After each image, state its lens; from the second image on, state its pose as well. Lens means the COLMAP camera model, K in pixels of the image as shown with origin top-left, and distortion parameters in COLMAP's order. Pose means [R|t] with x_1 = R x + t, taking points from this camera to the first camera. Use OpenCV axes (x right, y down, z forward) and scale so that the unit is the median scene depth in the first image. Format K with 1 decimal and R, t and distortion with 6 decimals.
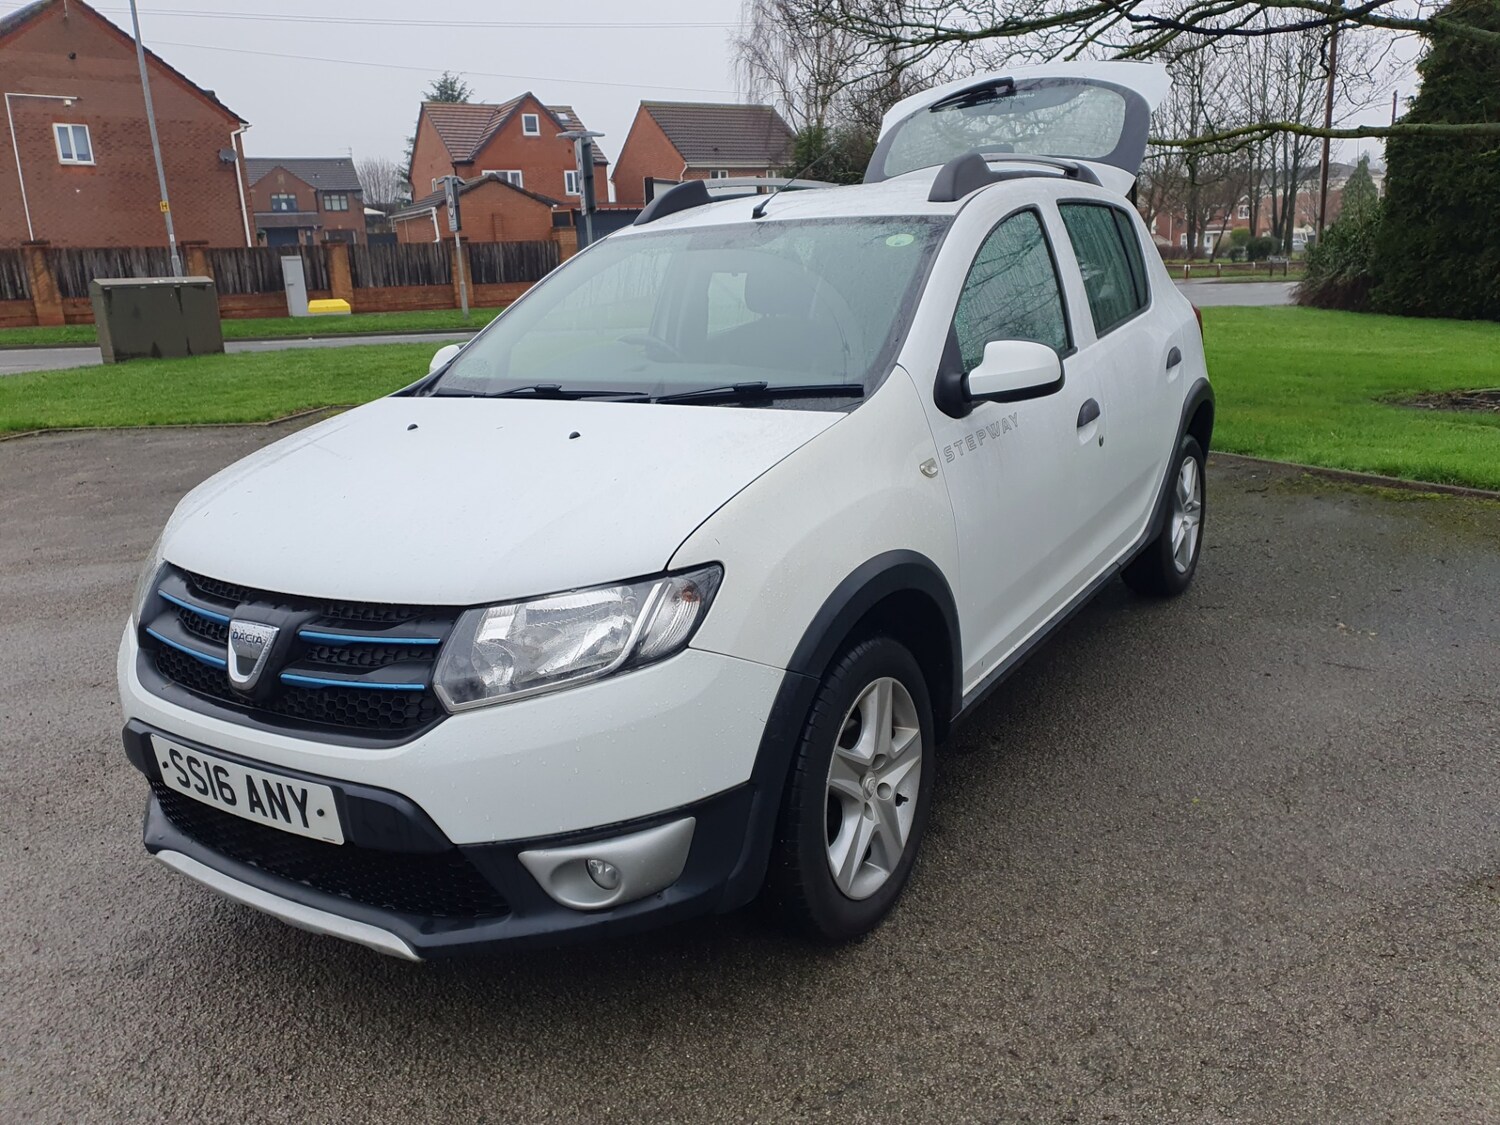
lens RADIAL K [[1169.1, 0, 772.0], [0, 1169.1, 567.7], [0, 0, 1]] dist [0.000467, 0.031978]
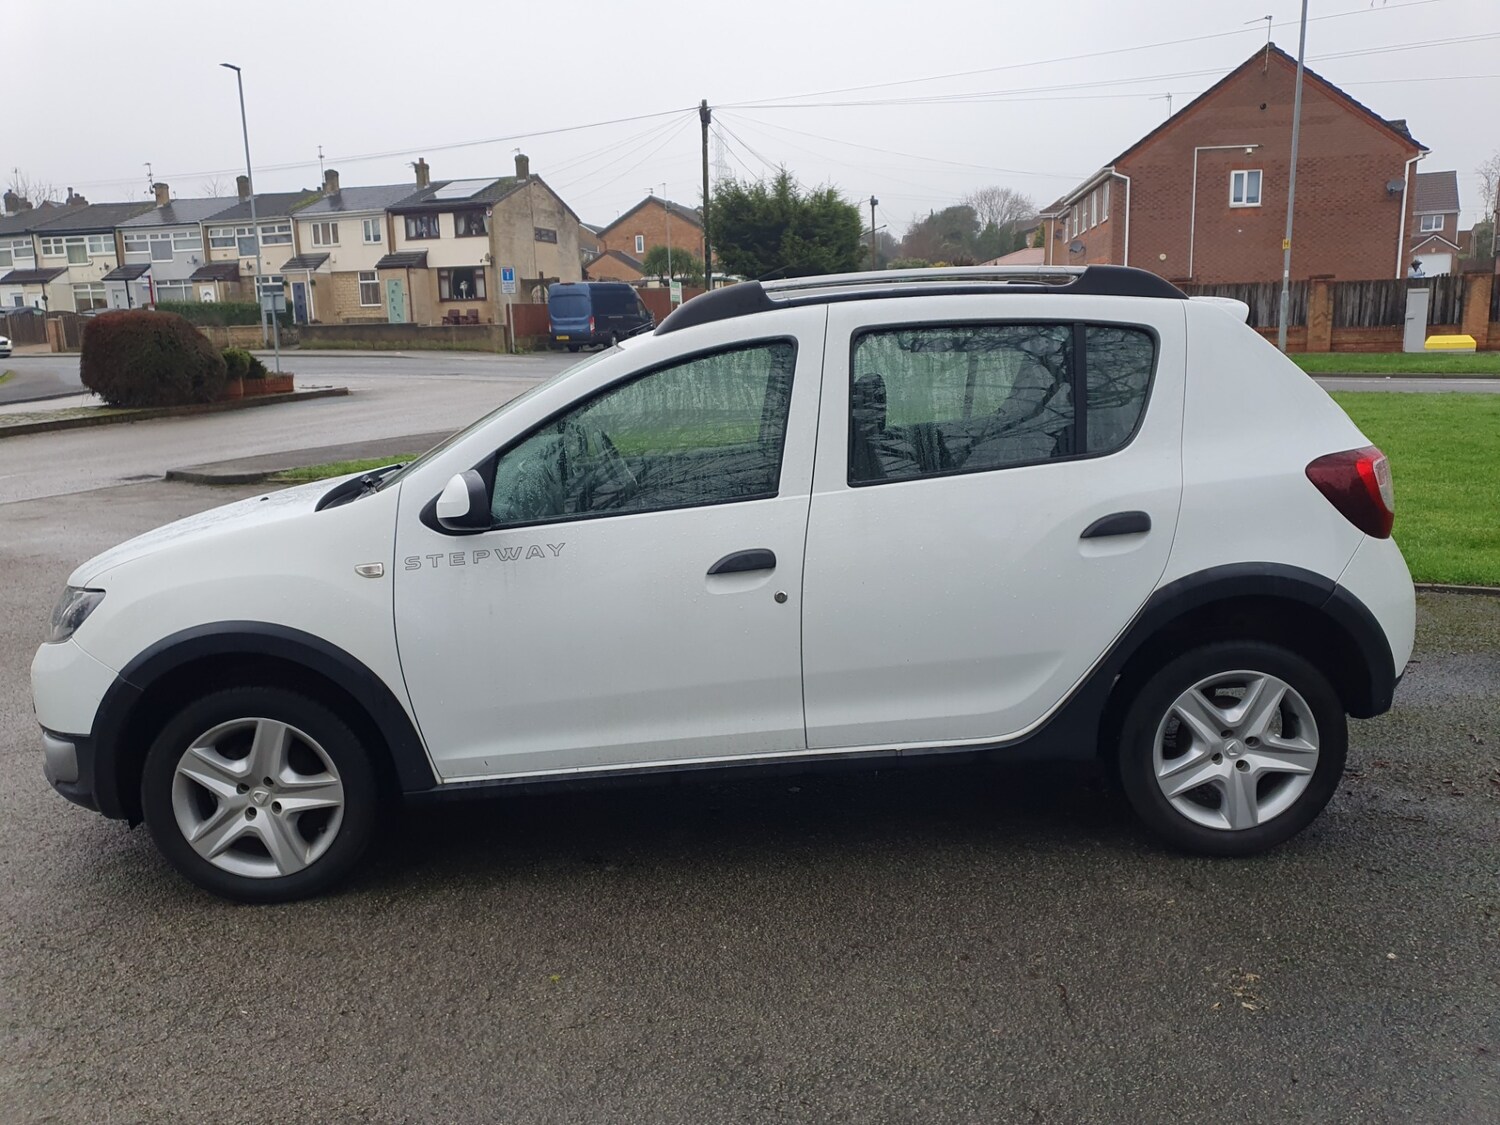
lens RADIAL K [[1180.9, 0, 750.8], [0, 1180.9, 555.4], [0, 0, 1]] dist [-0.016106, 0.044932]
pose [[0.544858, 0.181136, -0.818730, 0.883364], [-0.204744, 0.975575, 0.079581, -0.184320], [0.813148, 0.124270, 0.568637, 0.424308]]
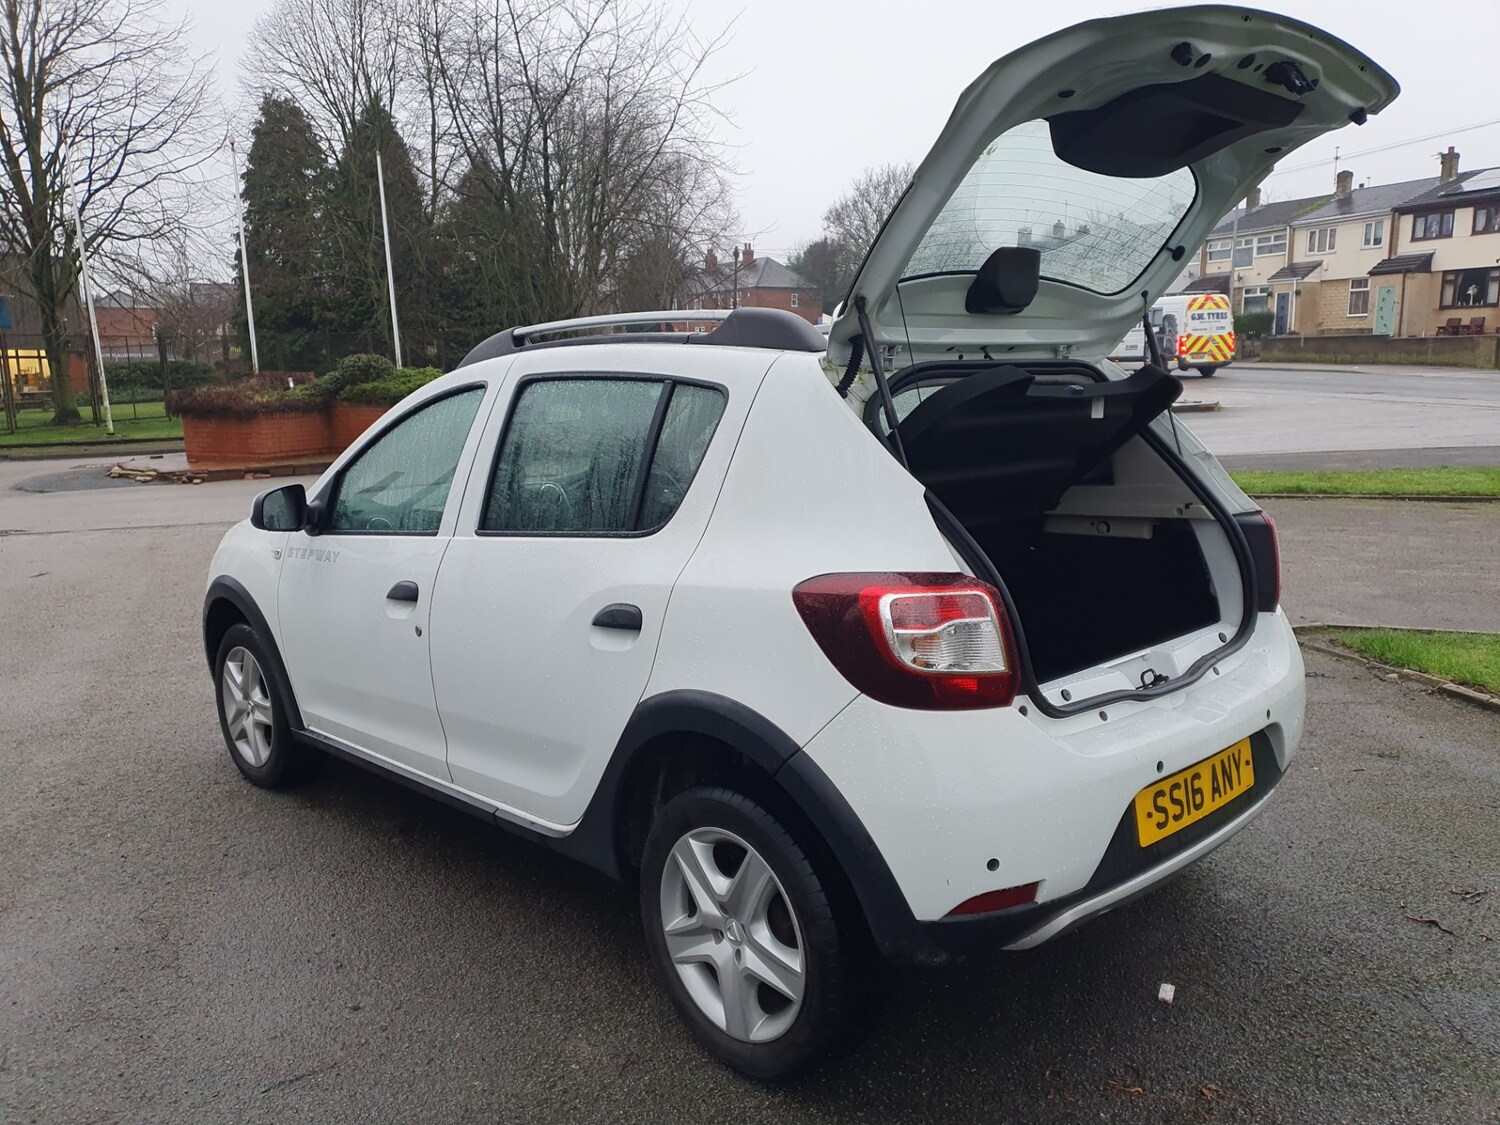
lens RADIAL K [[1168.0, 0, 765.2], [0, 1168.0, 590.1], [0, 0, 1]] dist [0.013438, 0.005677]
pose [[-0.234479, 0.226707, -0.945317, 0.974379], [-0.216796, 0.935742, 0.278185, -0.418668], [0.947639, 0.270169, -0.170263, 1.295785]]
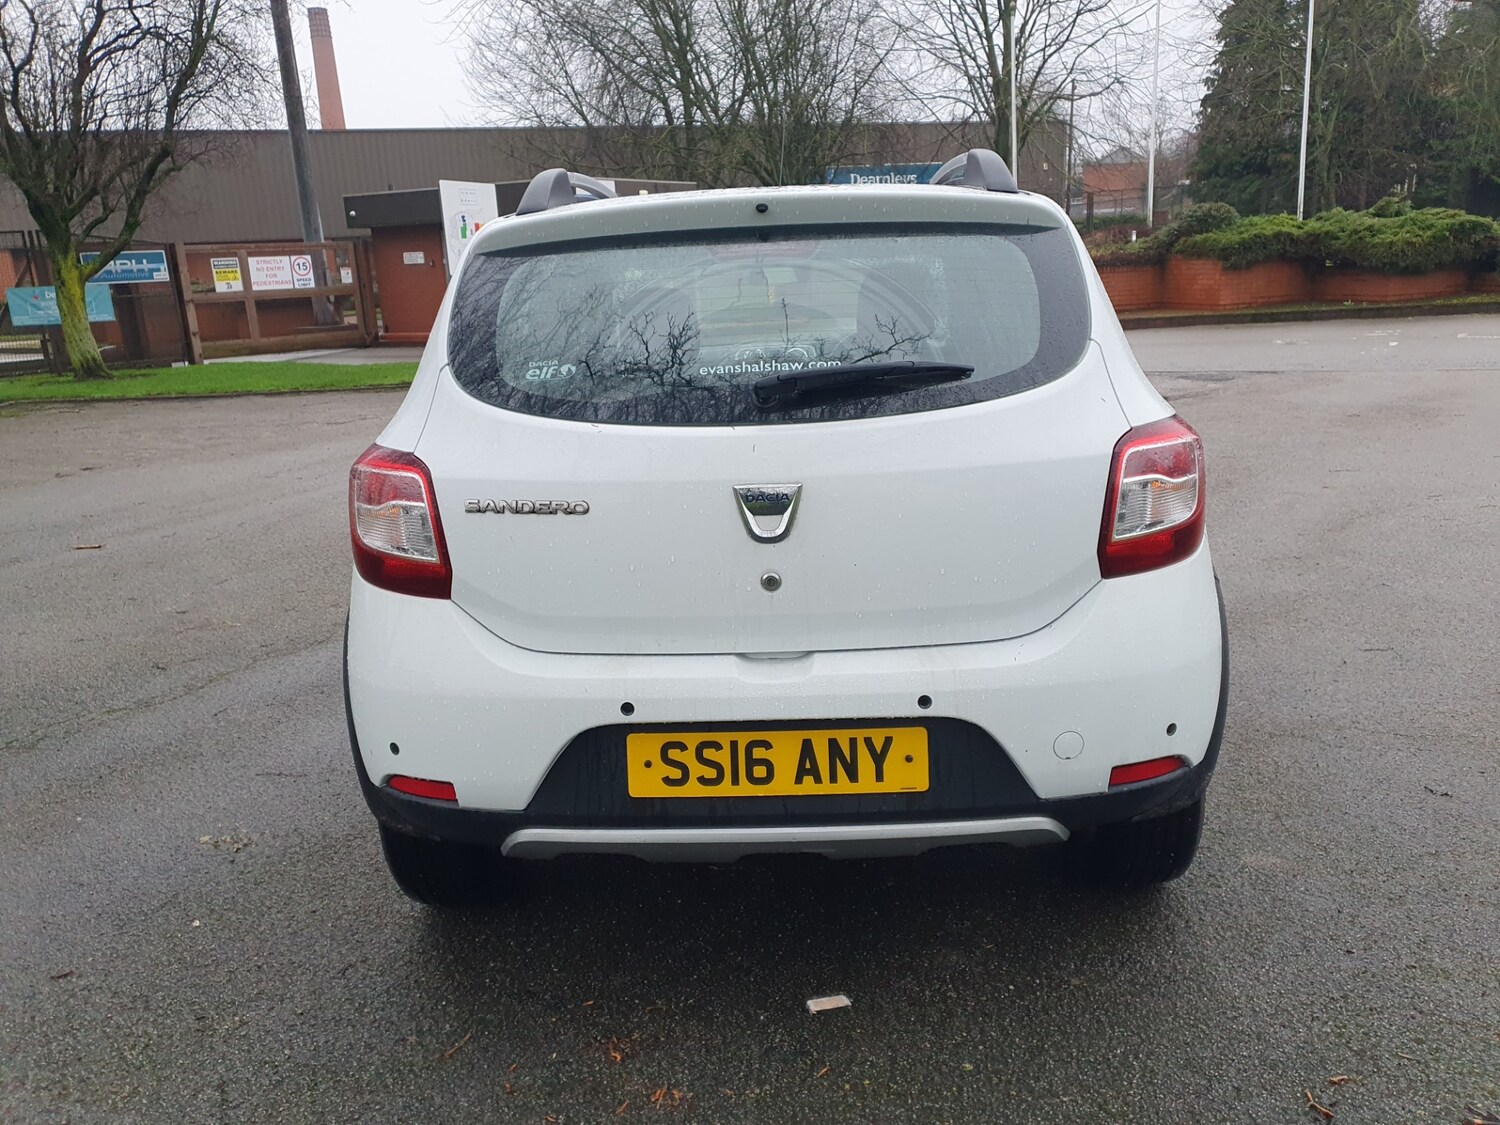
lens RADIAL K [[1175.5, 0, 766.1], [0, 1175.5, 571.0], [0, 0, 1]] dist [0.009787, -0.000160]
pose [[-0.850568, 0.215160, -0.479833, 0.547651], [-0.051438, 0.874048, 0.483109, -0.523078], [0.523343, 0.435599, -0.732370, 1.816734]]
